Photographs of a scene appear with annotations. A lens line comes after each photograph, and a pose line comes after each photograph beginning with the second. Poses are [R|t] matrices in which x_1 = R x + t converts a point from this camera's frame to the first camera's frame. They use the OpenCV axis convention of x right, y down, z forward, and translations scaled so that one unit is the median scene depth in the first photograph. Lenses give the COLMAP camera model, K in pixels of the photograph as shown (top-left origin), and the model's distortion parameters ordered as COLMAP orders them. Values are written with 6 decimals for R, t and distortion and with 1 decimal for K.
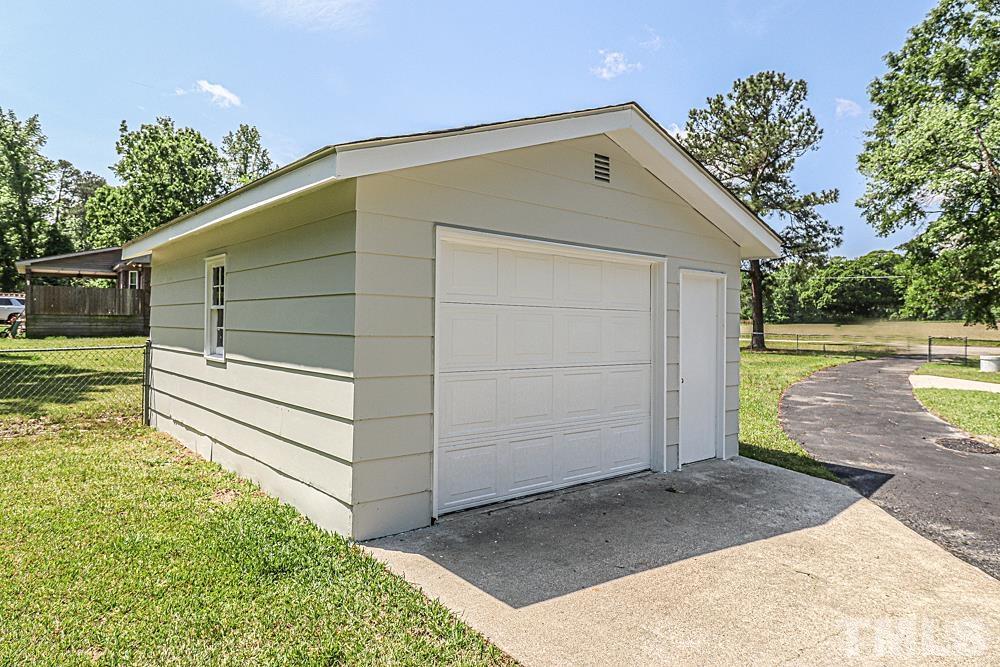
lens RADIAL K [[641.1, 0, 499.2], [0, 641.1, 332.4], [0, 0, 1]] dist [-0.005319, -0.004041]
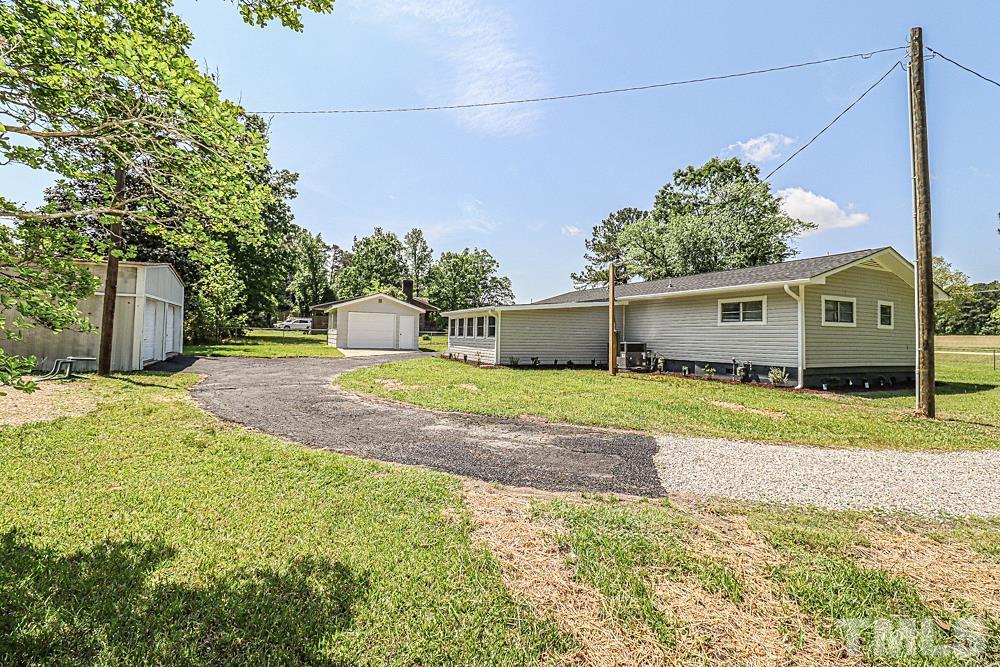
lens RADIAL K [[474.6, 0, 501.1], [0, 474.6, 333.5], [0, 0, 1]] dist [-0.018495, -0.000259]
pose [[0.963883, 0.001712, -0.266320, 0.275771], [-0.007236, 0.999779, -0.019761, 0.017462], [0.266227, 0.020975, 0.963682, -0.350149]]
